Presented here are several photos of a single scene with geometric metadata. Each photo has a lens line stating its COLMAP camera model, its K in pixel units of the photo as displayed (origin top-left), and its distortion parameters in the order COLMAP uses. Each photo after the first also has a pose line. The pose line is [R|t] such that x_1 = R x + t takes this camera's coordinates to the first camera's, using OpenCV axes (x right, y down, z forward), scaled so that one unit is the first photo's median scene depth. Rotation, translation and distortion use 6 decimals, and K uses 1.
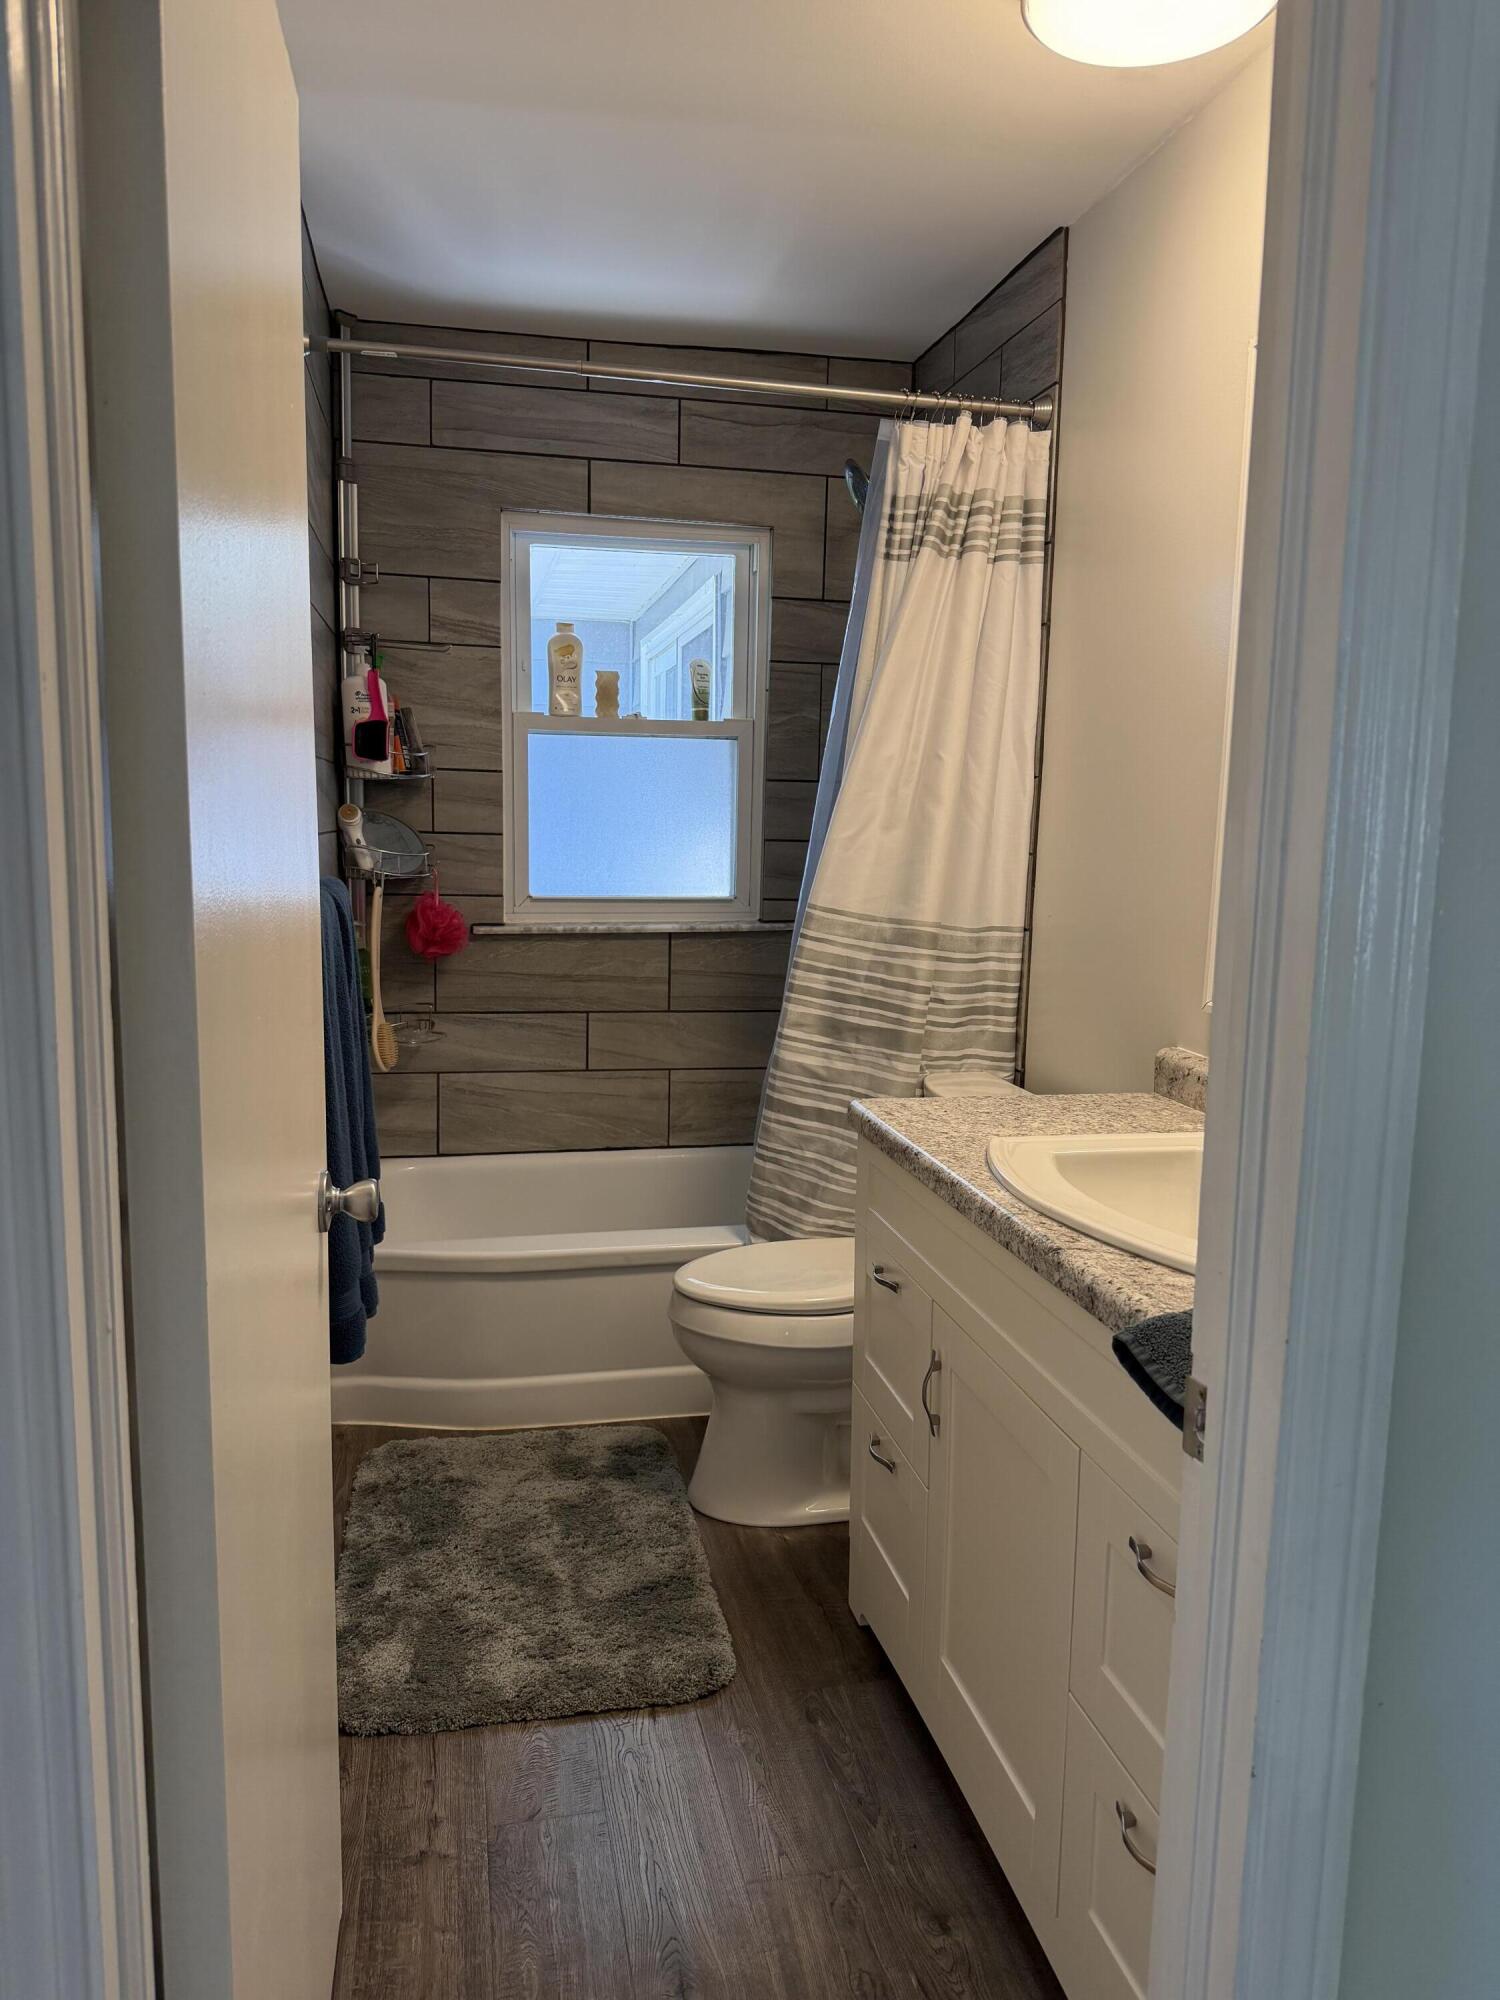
lens RADIAL K [[1391.9, 0, 750.0], [0, 1391.9, 1000.0], [0, 0, 1]] dist [0.038832, -0.104493]
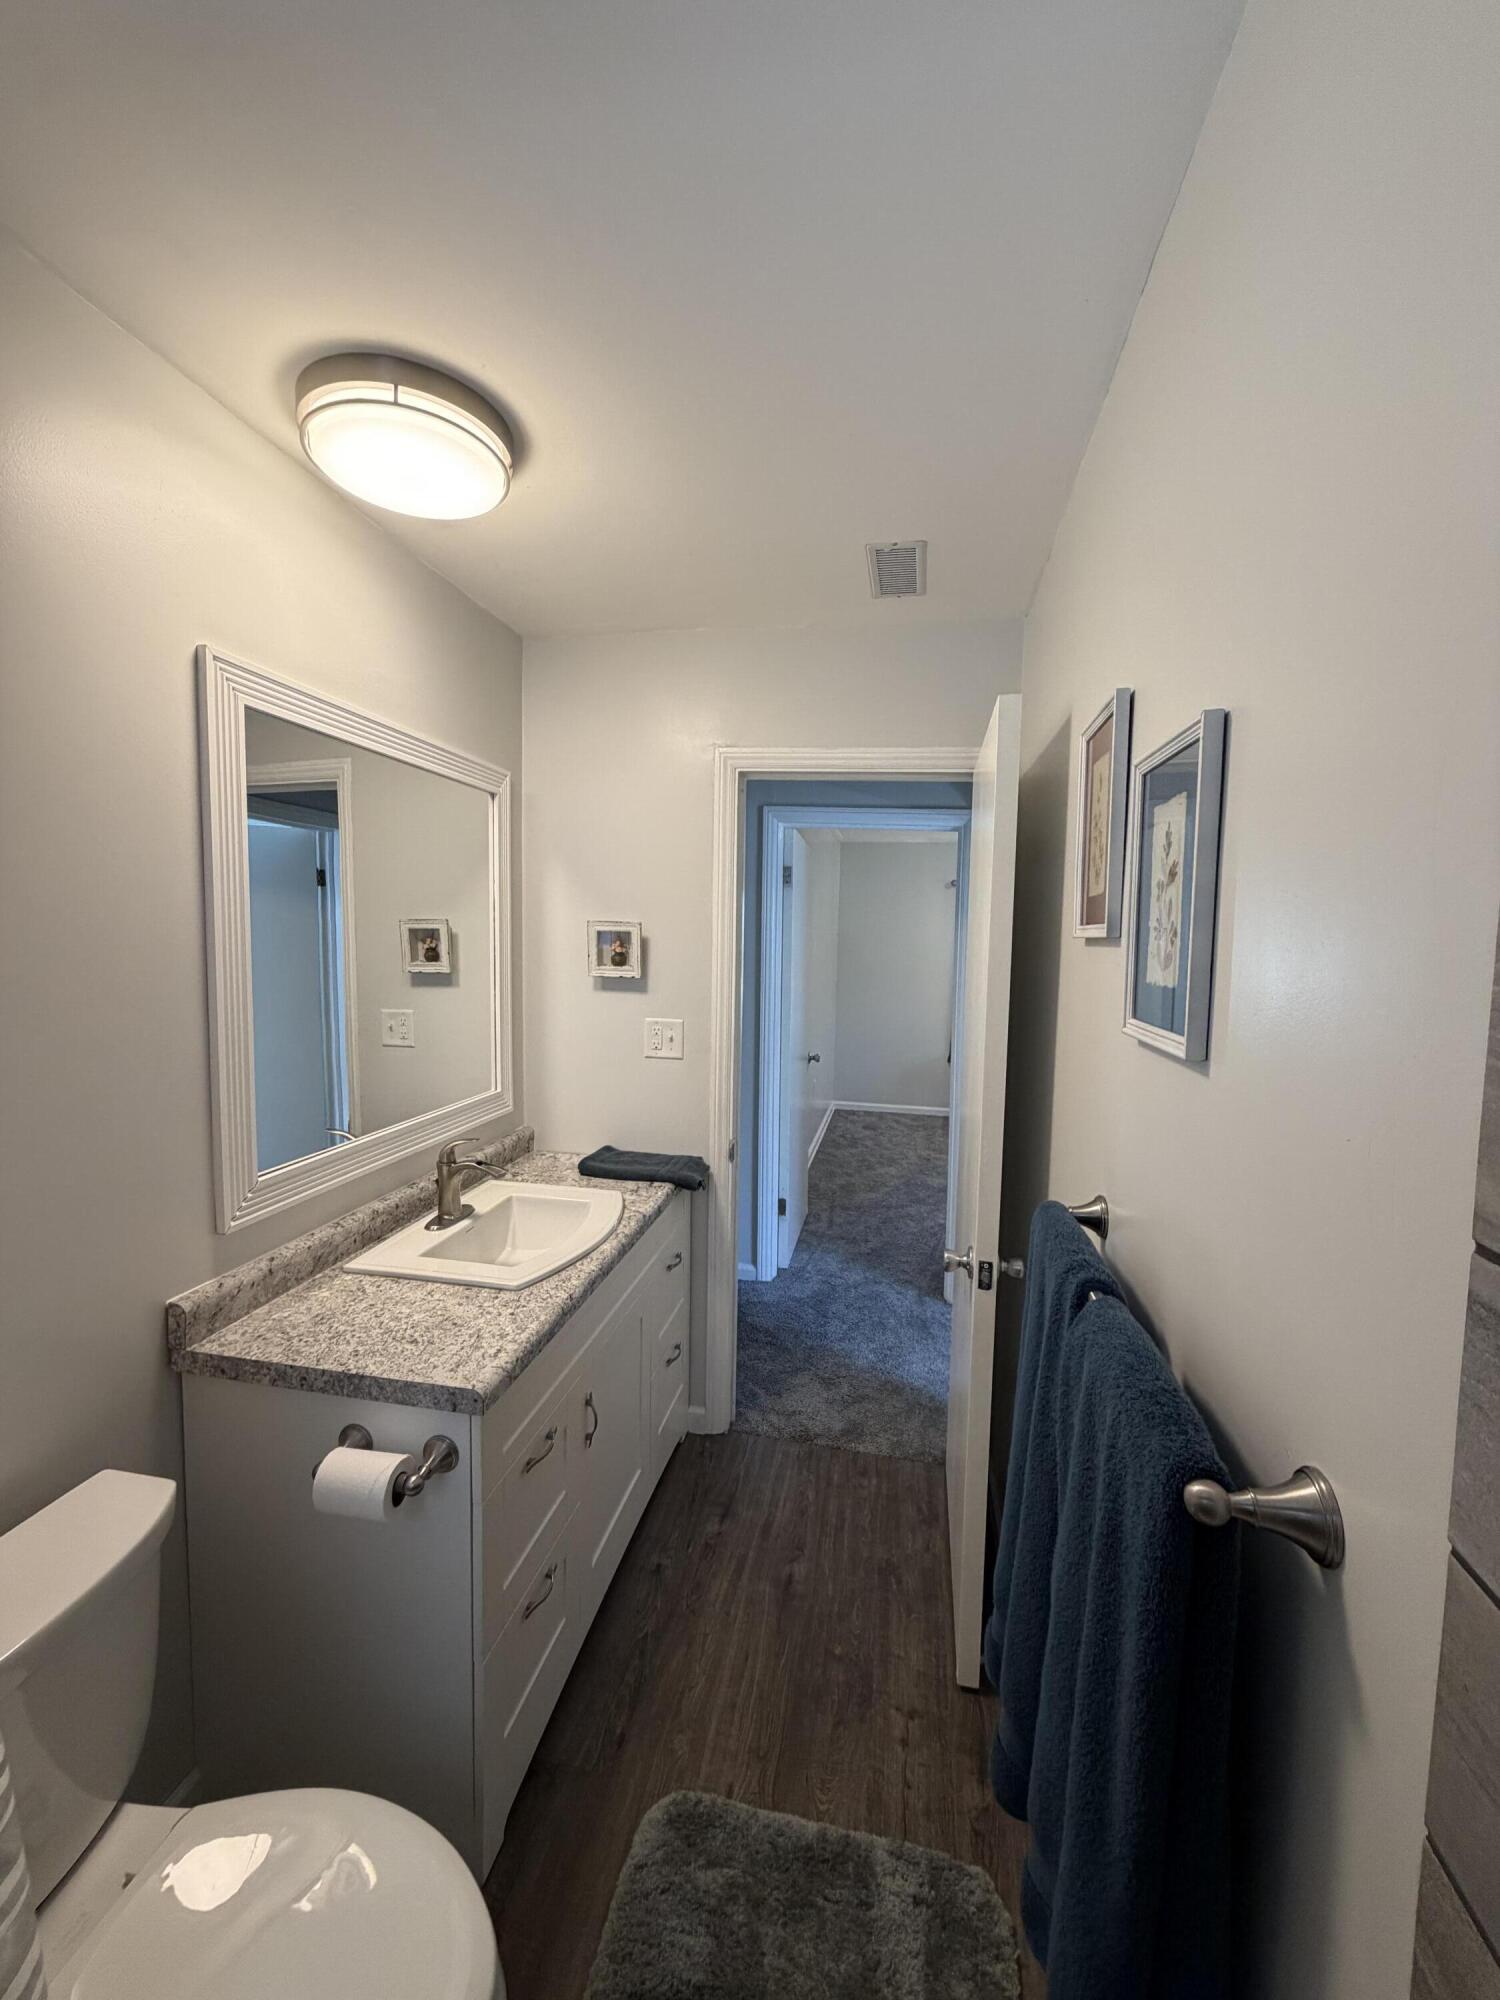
lens RADIAL K [[796.4, 0, 750.0], [0, 796.4, 1000.0], [0, 0, 1]] dist [-0.002340, 0.000068]
pose [[-0.921236, -0.063452, 0.383793, -0.358858], [0.017870, 0.978663, 0.204693, -0.368932], [-0.388592, 0.195429, -0.900446, 1.711115]]
